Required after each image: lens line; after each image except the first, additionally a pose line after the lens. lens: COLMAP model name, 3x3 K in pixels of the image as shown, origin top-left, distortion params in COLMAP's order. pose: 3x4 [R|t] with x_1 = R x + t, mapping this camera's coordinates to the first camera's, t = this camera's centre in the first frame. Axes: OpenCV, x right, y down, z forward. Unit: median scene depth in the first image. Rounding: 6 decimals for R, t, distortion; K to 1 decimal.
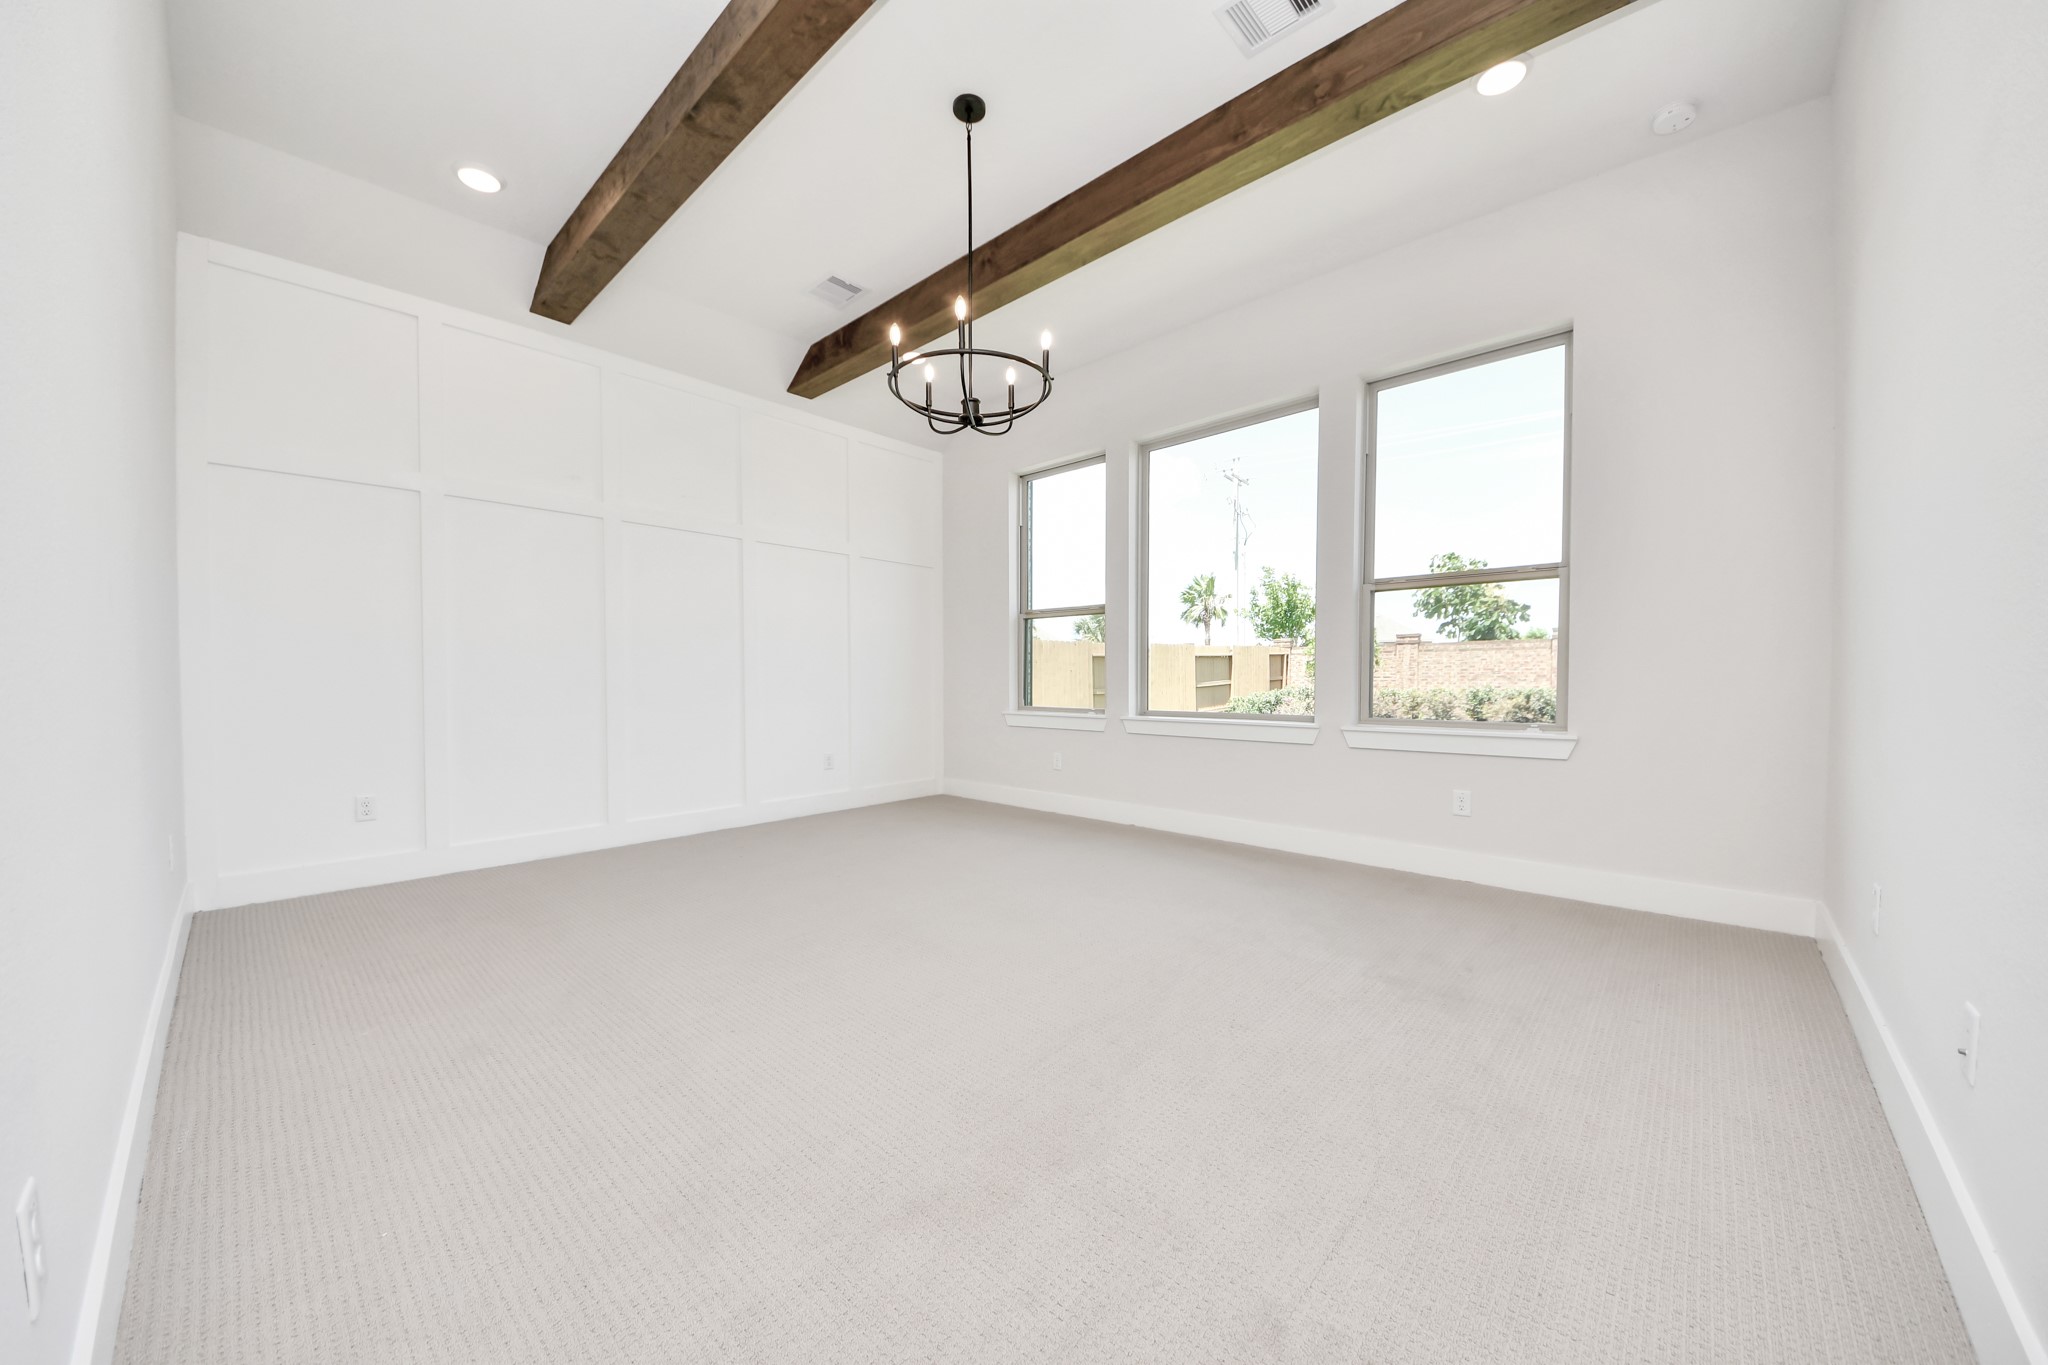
lens RADIAL K [[740.6, 0, 1040.0], [0, 740.6, 701.3], [0, 0, 1]] dist [-0.031131, -0.000448]
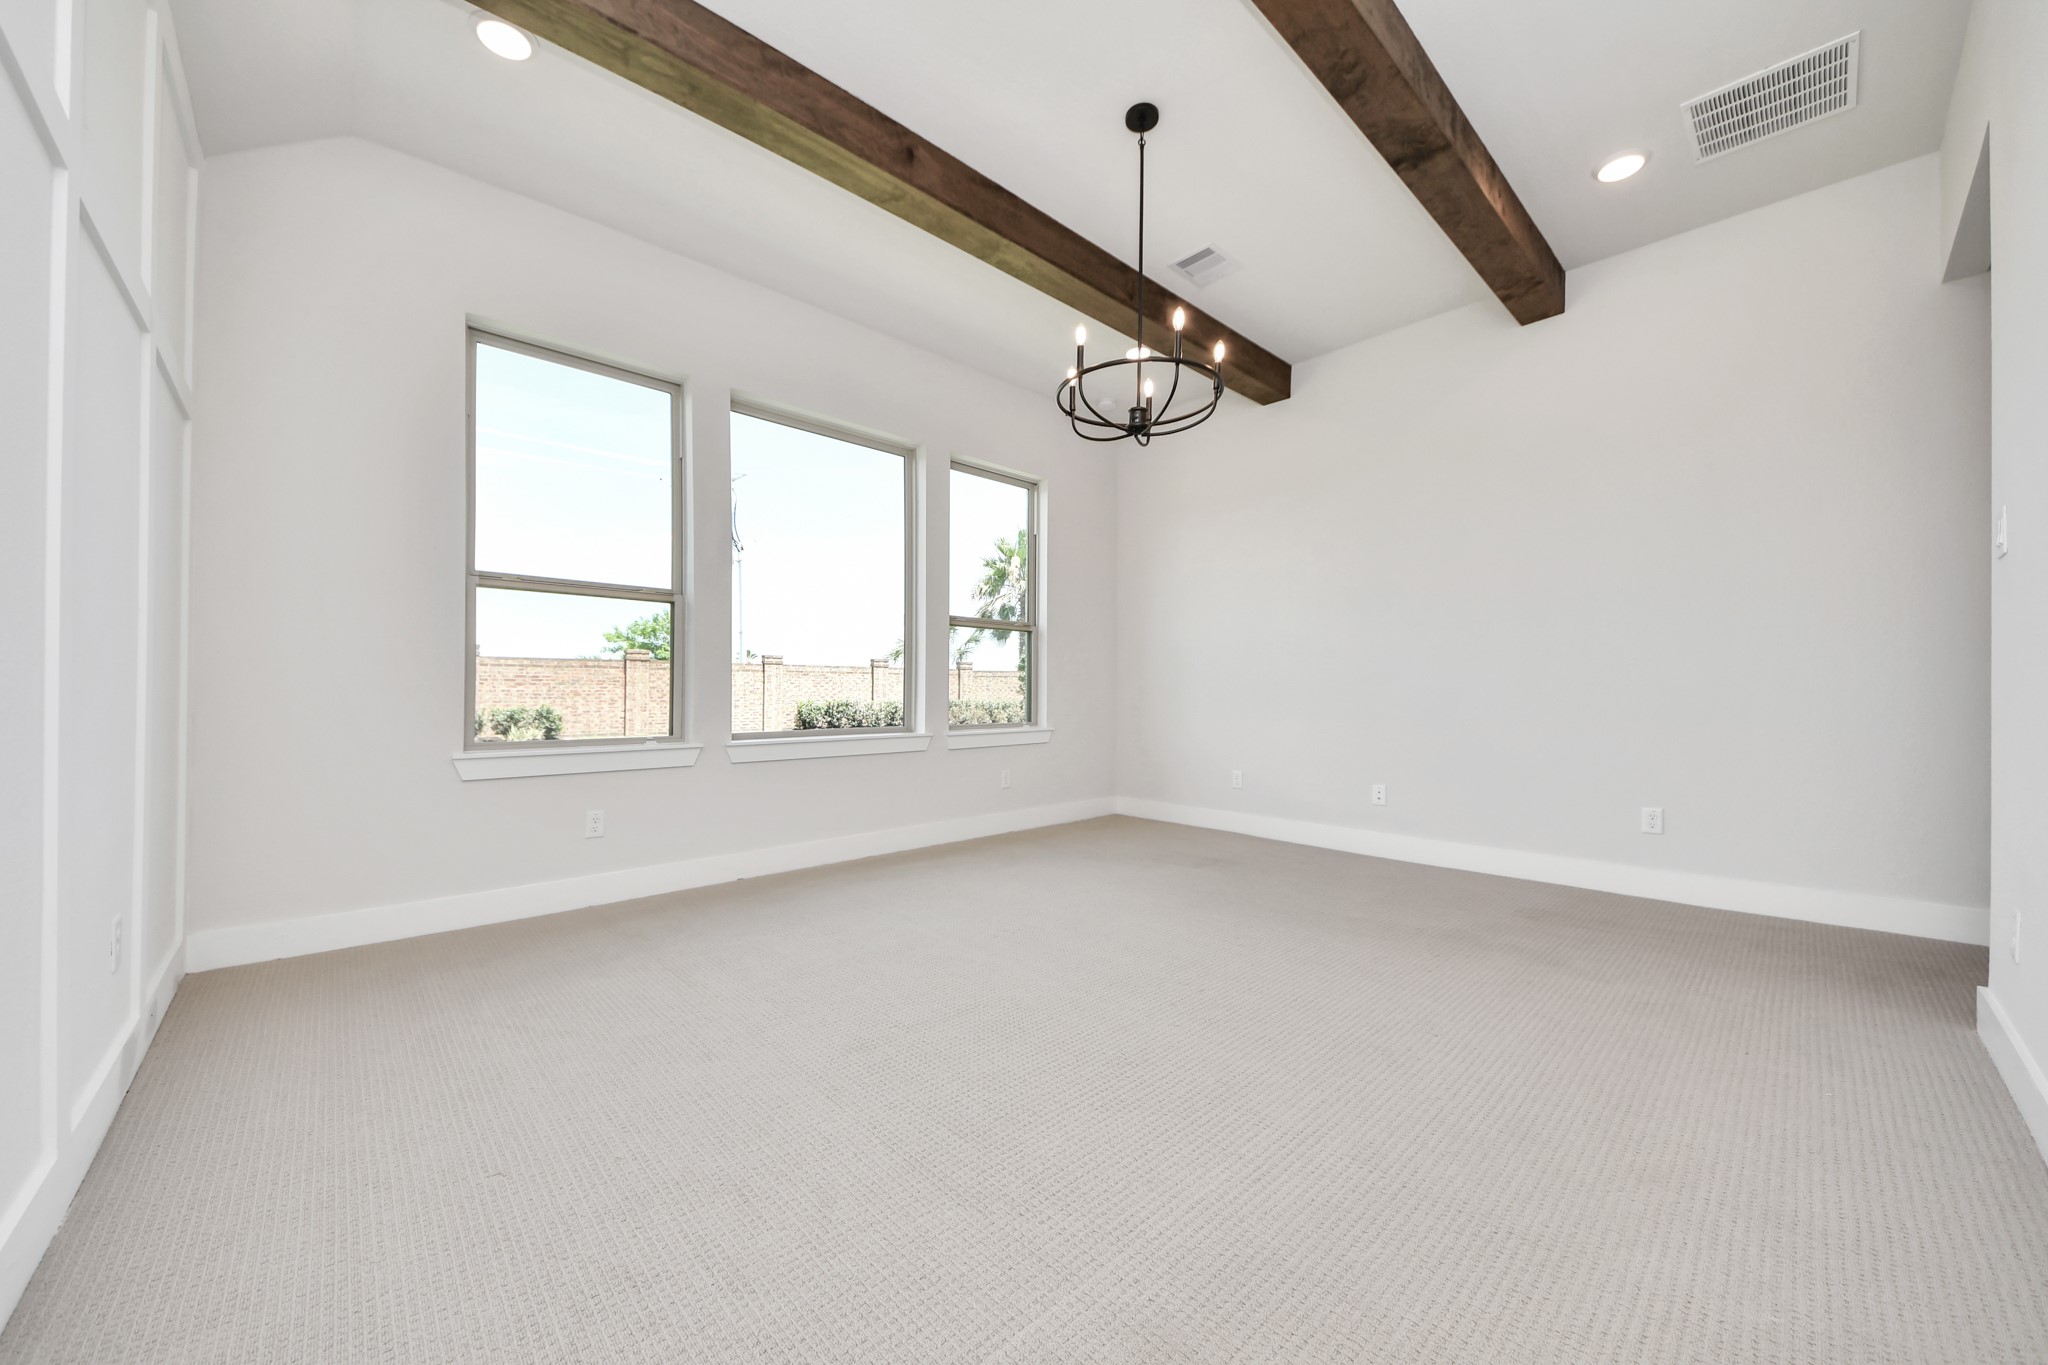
lens RADIAL K [[746.5, 0, 1024.0], [0, 746.5, 682.5], [0, 0, 1]] dist [0.039359, -0.022582]
pose [[0.066094, 0.018333, 0.997645, -0.676787], [0.028534, 0.999388, -0.020255, -0.018208], [-0.997405, 0.029806, 0.065531, 0.671009]]
